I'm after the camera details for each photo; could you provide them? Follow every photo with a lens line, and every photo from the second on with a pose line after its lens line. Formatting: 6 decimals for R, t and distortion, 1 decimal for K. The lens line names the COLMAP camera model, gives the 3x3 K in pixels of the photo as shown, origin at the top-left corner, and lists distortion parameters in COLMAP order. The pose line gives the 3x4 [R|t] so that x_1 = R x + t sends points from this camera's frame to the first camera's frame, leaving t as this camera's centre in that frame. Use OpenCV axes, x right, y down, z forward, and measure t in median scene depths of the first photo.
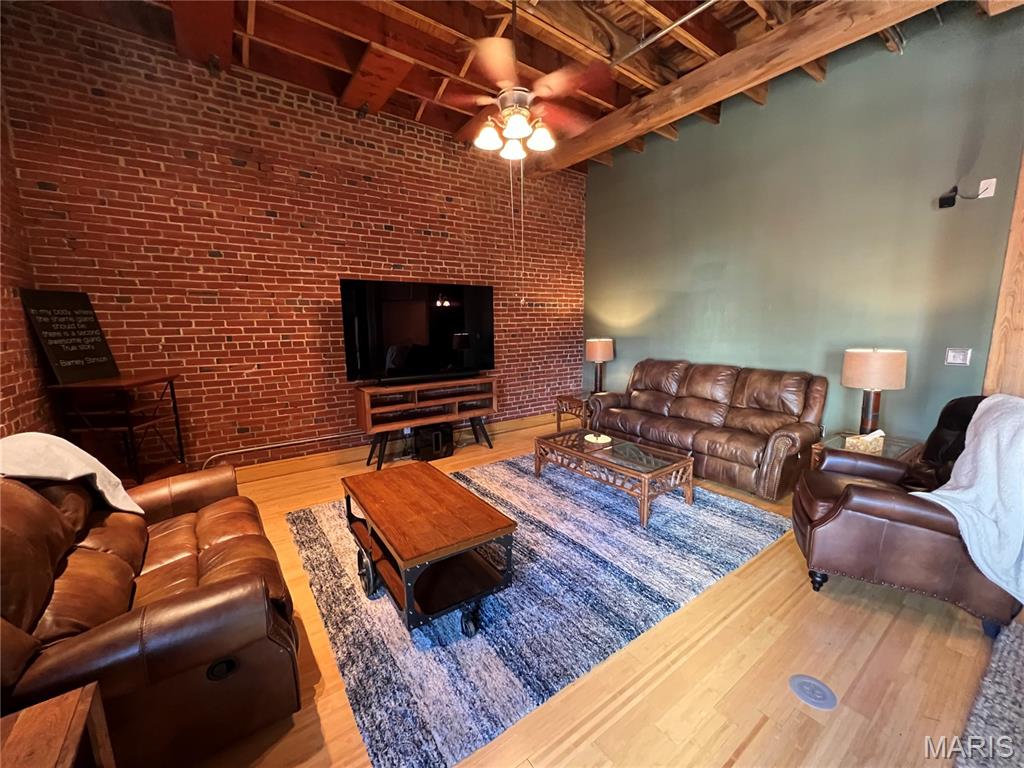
lens RADIAL K [[407.6, 0, 512.0], [0, 407.6, 384.0], [0, 0, 1]] dist [-0.002787, -0.000304]
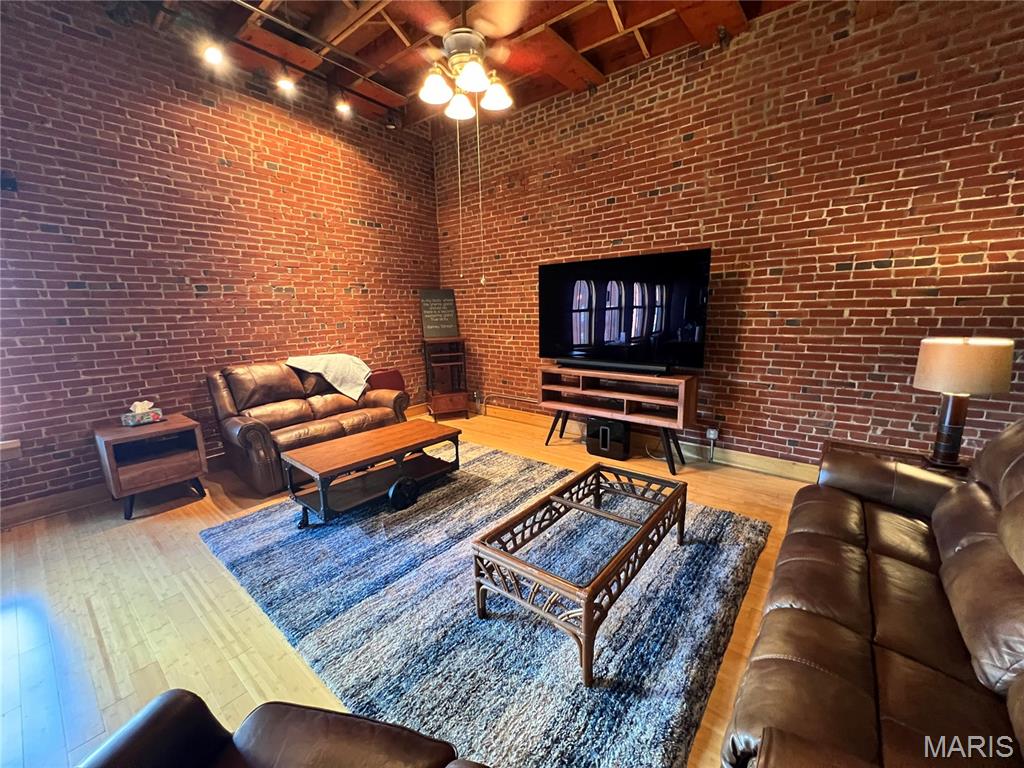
lens RADIAL K [[407.6, 0, 512.0], [0, 407.6, 384.0], [0, 0, 1]] dist [-0.002787, -0.000304]
pose [[0.265048, 0.181574, -0.946985, 0.620959], [-0.125698, 0.980236, 0.152769, -0.090441], [0.956007, 0.078543, 0.282633, 0.576130]]
